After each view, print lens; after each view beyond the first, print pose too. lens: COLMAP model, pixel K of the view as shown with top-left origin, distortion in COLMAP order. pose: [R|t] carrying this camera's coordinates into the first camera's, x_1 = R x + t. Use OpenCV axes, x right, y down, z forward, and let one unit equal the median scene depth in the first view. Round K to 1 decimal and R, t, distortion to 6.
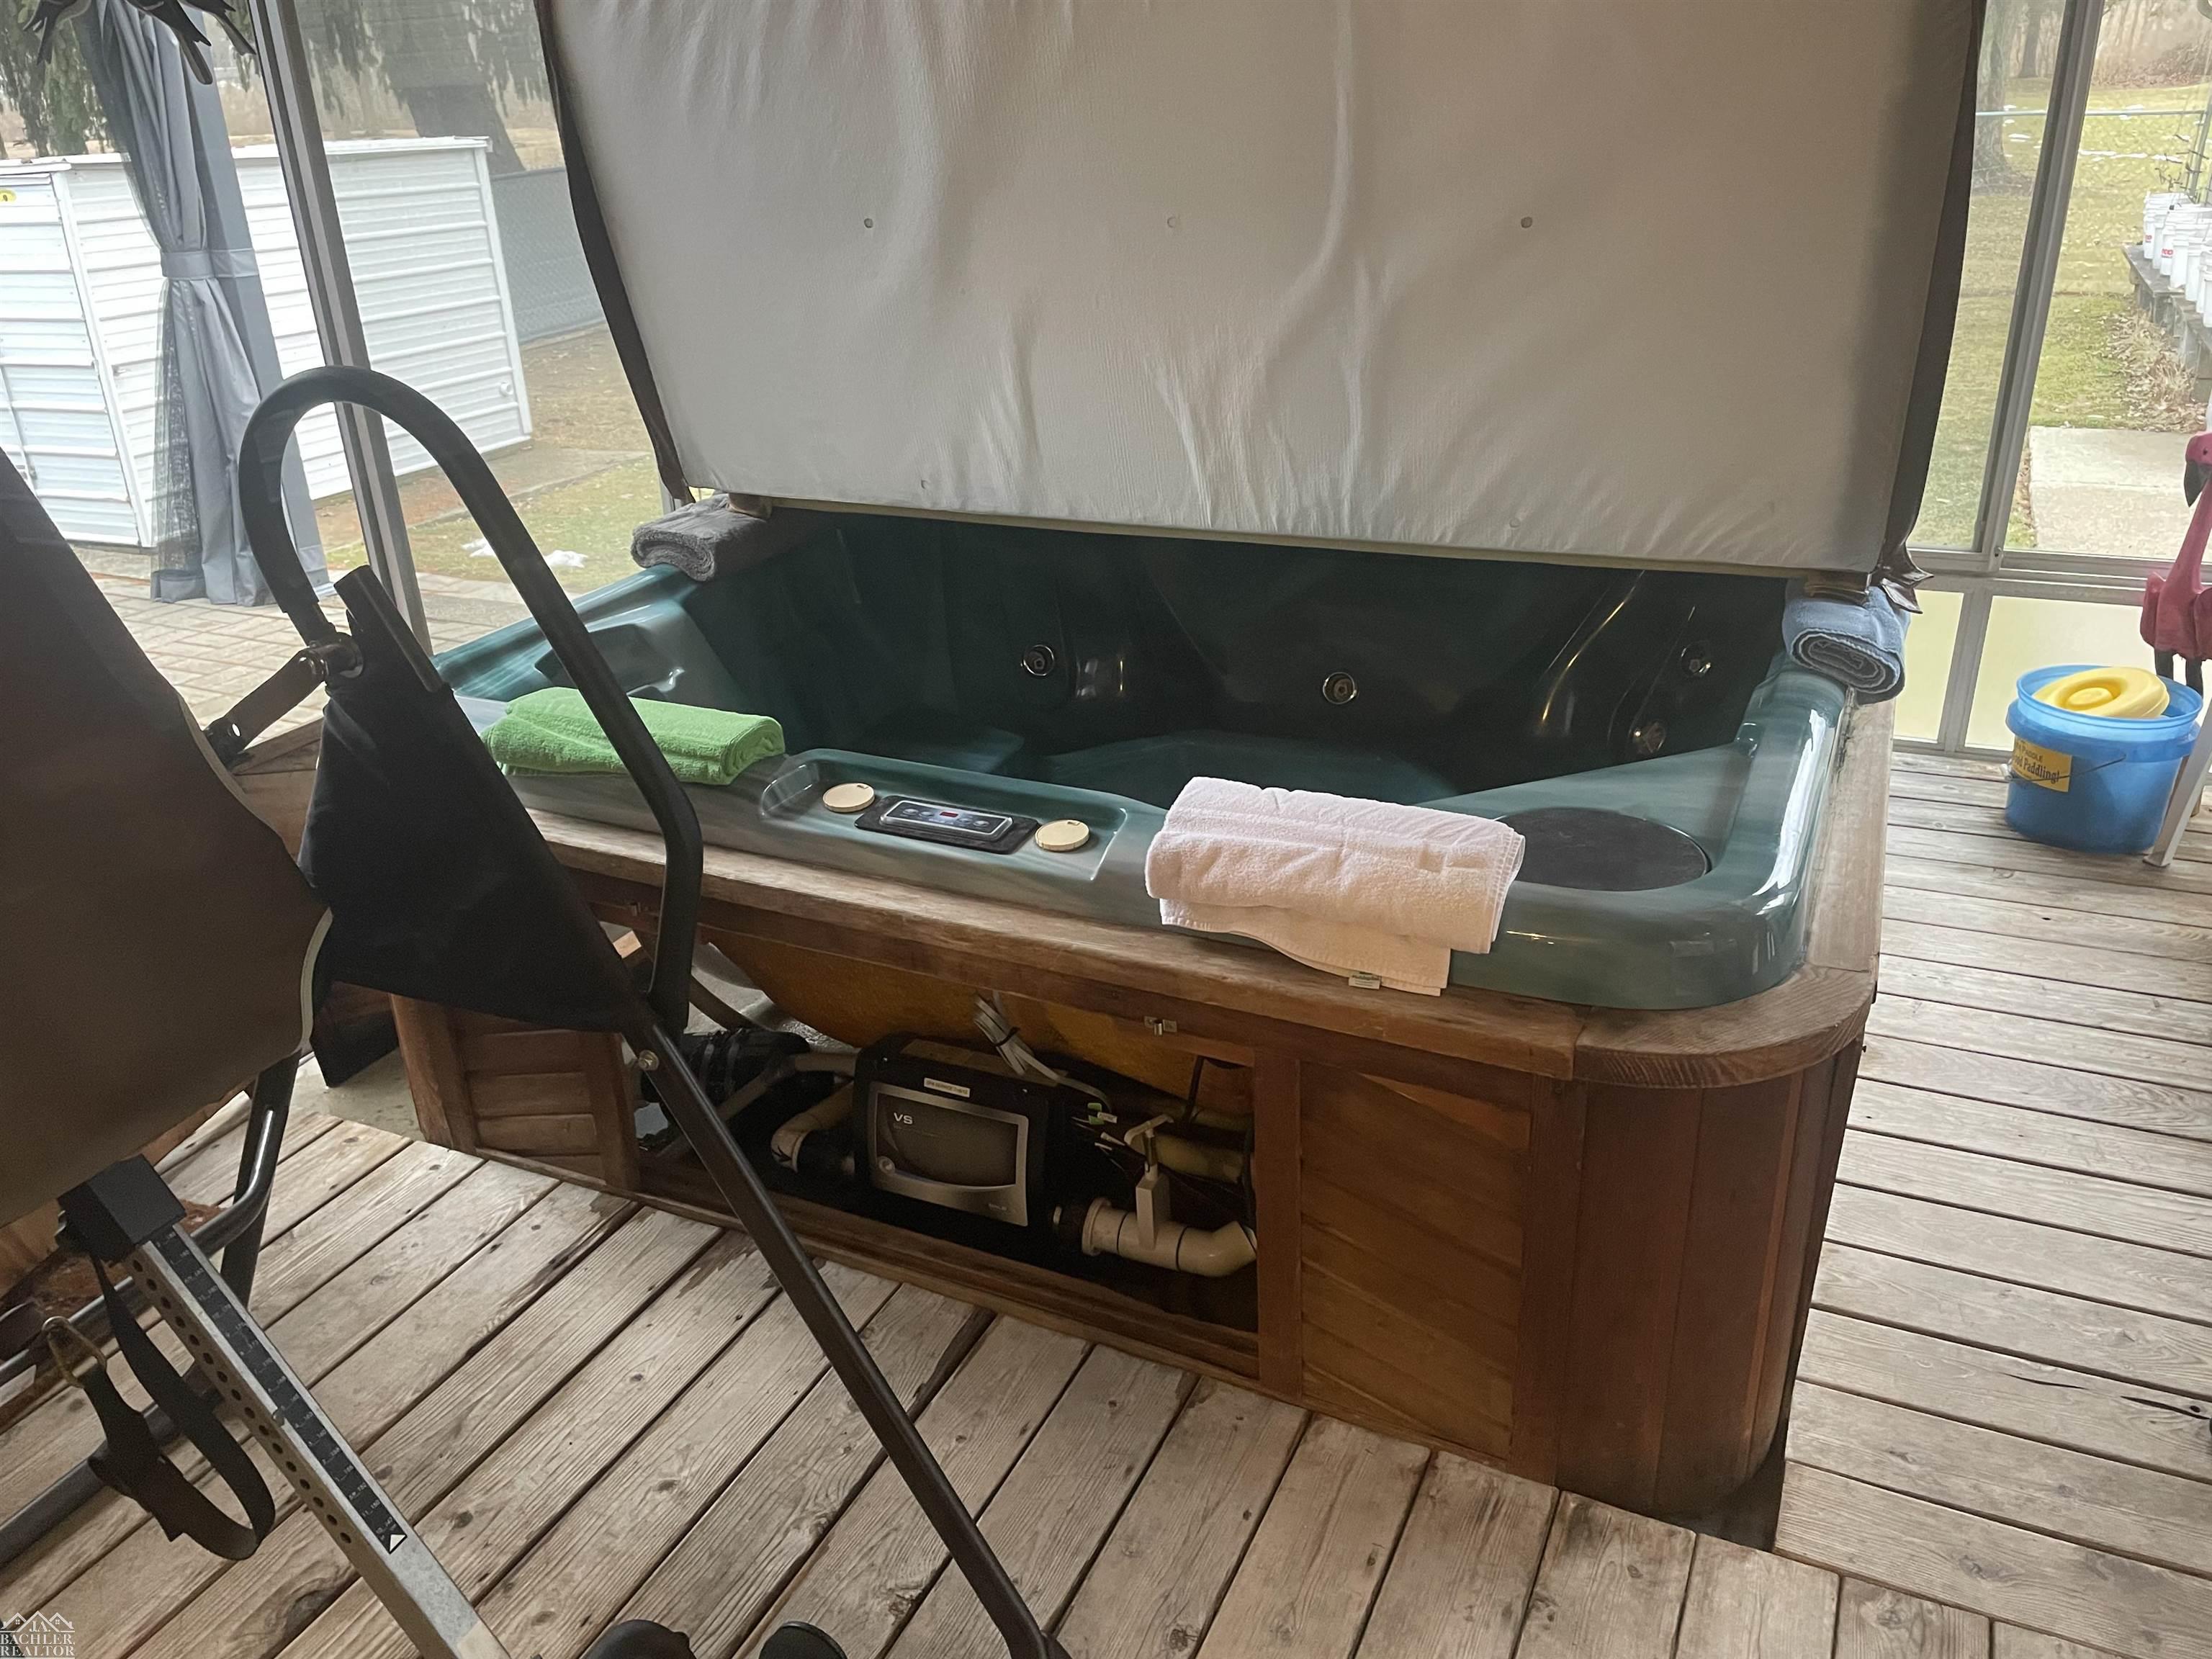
lens RADIAL K [[1677.0, 0, 1090.9], [0, 1677.0, 825.6], [0, 0, 1]] dist [0.089880, -0.117831]
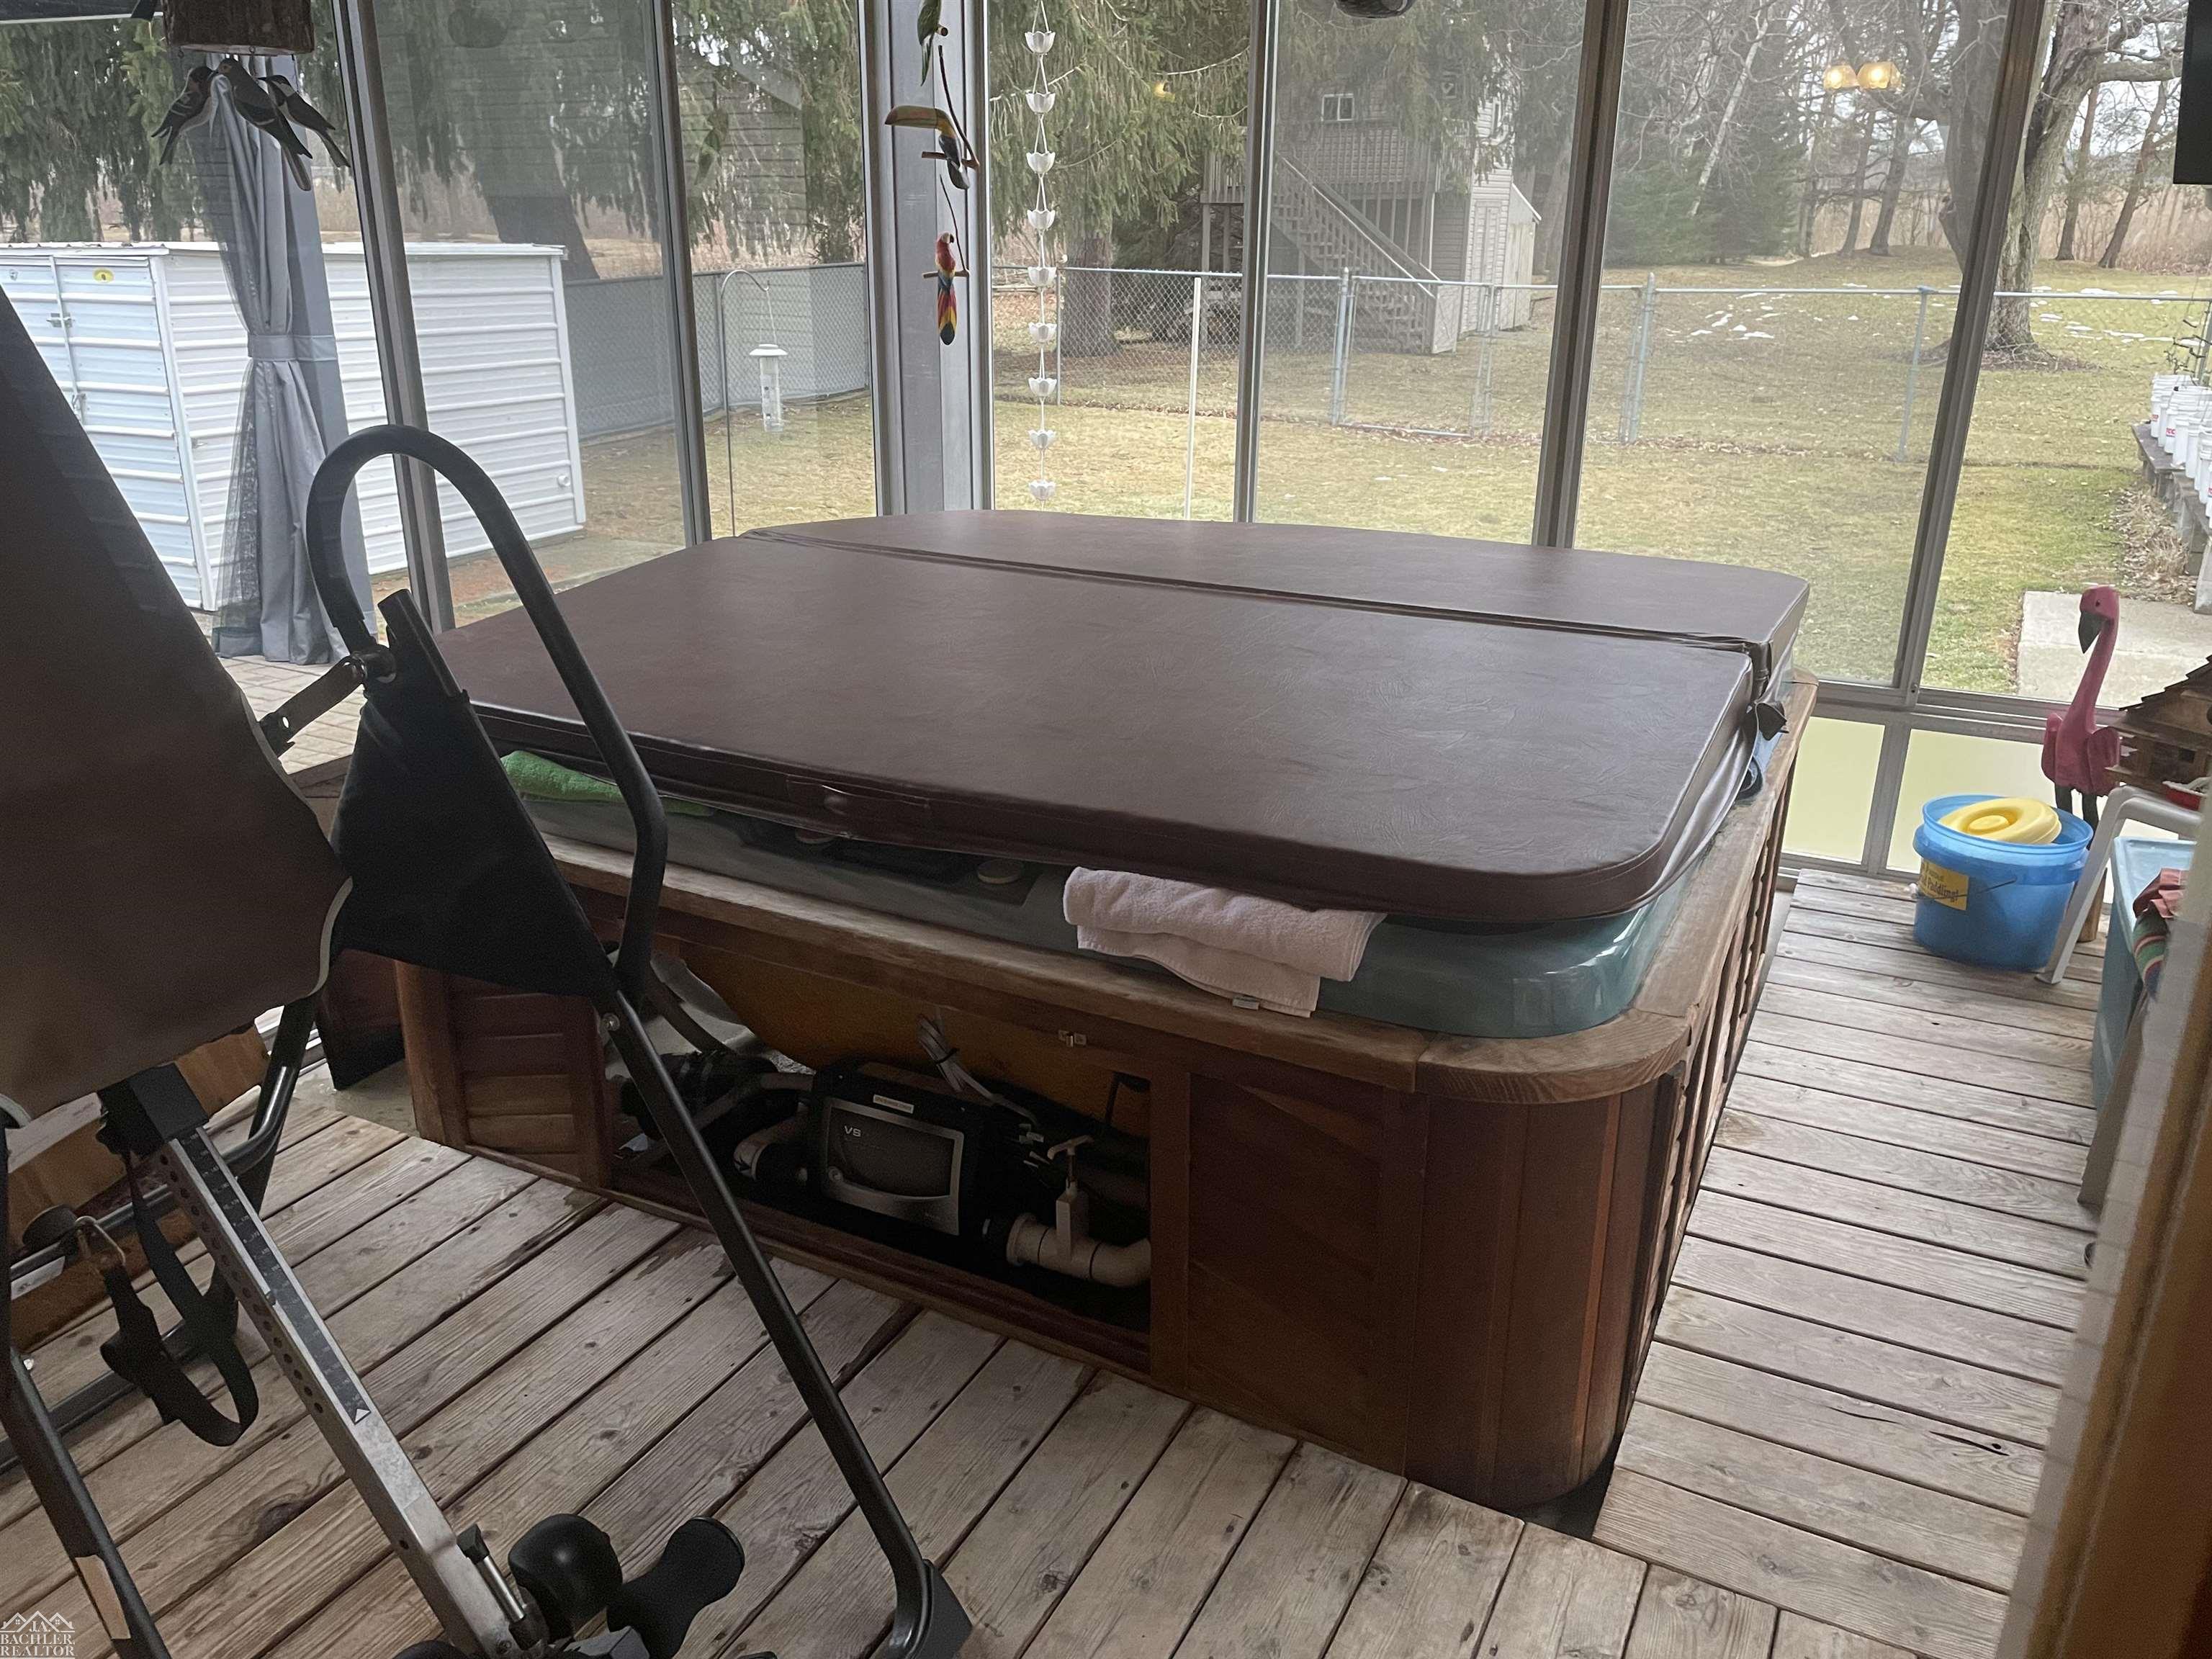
lens RADIAL K [[1683.2, 0, 1103.3], [0, 1683.2, 826.4], [0, 0, 1]] dist [0.087642, -0.115060]
pose [[0.998491, 0.053245, -0.013453, 0.059260], [-0.054058, 0.996093, -0.069837, 0.046291], [0.009682, 0.070458, 0.997468, -0.120223]]
